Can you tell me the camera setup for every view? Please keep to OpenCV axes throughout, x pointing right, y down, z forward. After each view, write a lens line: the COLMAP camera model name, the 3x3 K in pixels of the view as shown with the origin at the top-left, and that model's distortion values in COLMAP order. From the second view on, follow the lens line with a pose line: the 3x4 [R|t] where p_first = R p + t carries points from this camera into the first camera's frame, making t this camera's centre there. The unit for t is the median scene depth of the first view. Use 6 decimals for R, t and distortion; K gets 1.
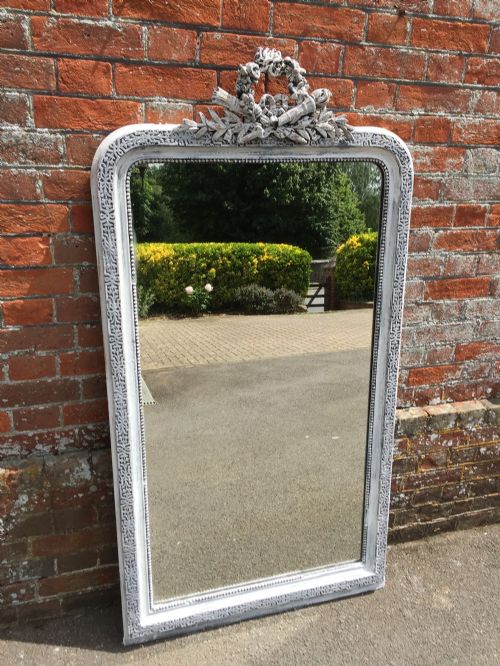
lens RADIAL K [[549.7, 0, 250.0], [0, 549.7, 333.0], [0, 0, 1]] dist [0.077747, -0.100229]
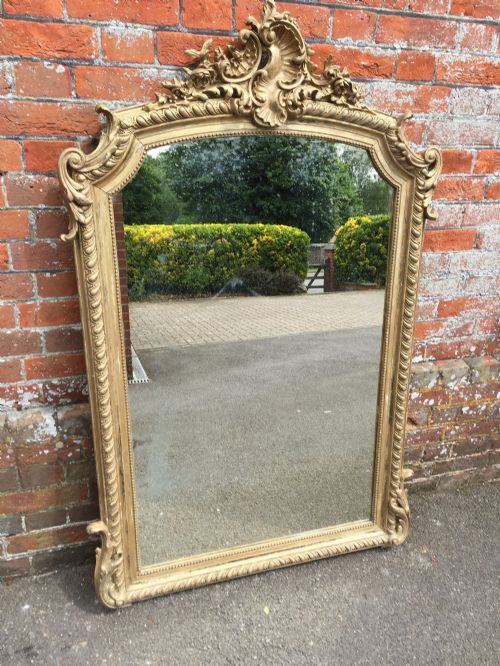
lens RADIAL K [[549.7, 0, 250.0], [0, 549.7, 333.0], [0, 0, 1]] dist [0.077747, -0.100229]
pose [[0.999988, 0.002031, 0.004435, 0.043784], [-0.002255, 0.998694, 0.051033, 0.033977], [-0.004326, -0.051042, 0.998687, 0.040781]]
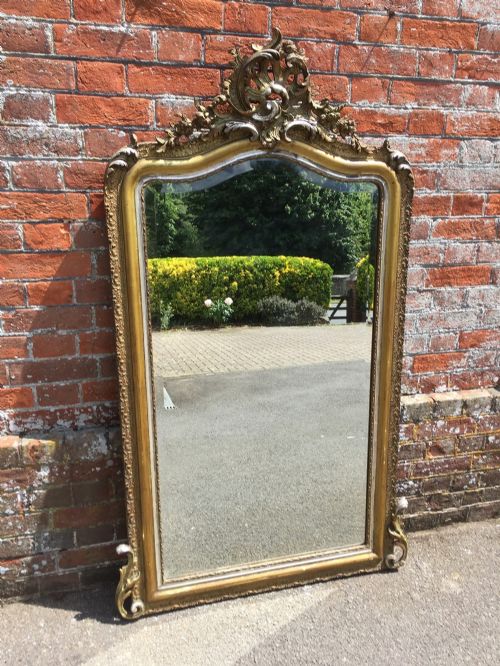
lens RADIAL K [[549.7, 0, 250.0], [0, 549.7, 333.0], [0, 0, 1]] dist [0.077747, -0.100229]
pose [[0.998571, -0.007445, -0.052918, 0.042906], [0.004901, 0.998834, -0.048026, 0.080975], [0.053214, 0.047698, 0.997443, -0.055098]]
